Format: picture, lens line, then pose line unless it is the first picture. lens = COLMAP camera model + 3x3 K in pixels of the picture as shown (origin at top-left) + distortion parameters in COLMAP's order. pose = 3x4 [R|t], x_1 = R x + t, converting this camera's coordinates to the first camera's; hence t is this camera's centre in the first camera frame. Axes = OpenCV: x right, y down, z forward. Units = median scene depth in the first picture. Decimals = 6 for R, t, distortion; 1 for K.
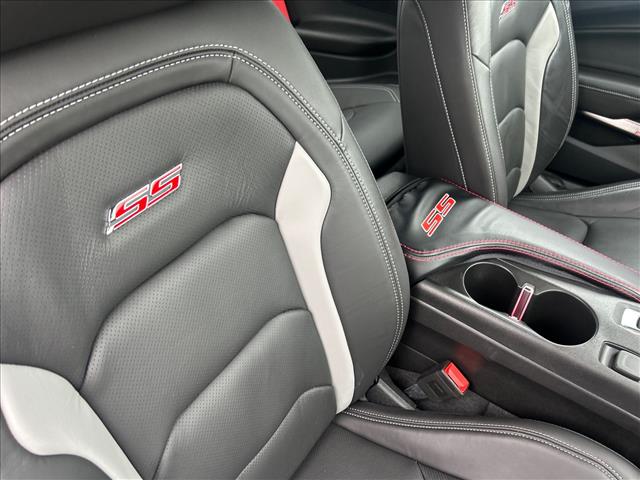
lens RADIAL K [[477.3, 0, 320.0], [0, 477.3, 240.0], [0, 0, 1]] dist [0.040613, -0.056659]
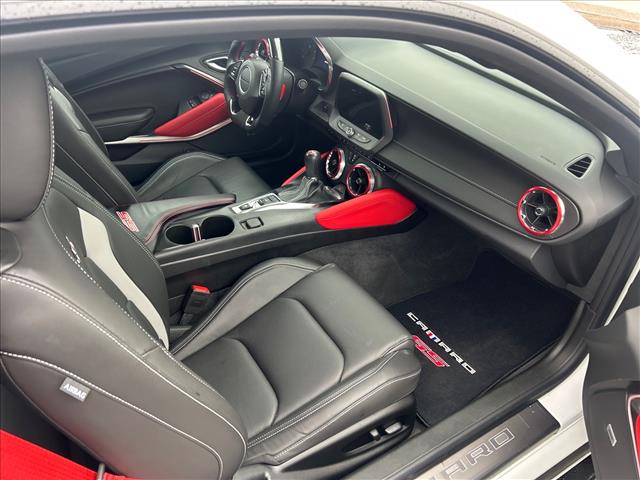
lens RADIAL K [[477.3, 0, 320.0], [0, 477.3, 240.0], [0, 0, 1]] dist [0.040613, -0.056659]
pose [[0.328151, -0.471739, 0.818400, -0.896000], [0.540509, 0.804300, 0.246885, -0.042944], [-0.774704, 0.361337, 0.518911, -0.273450]]
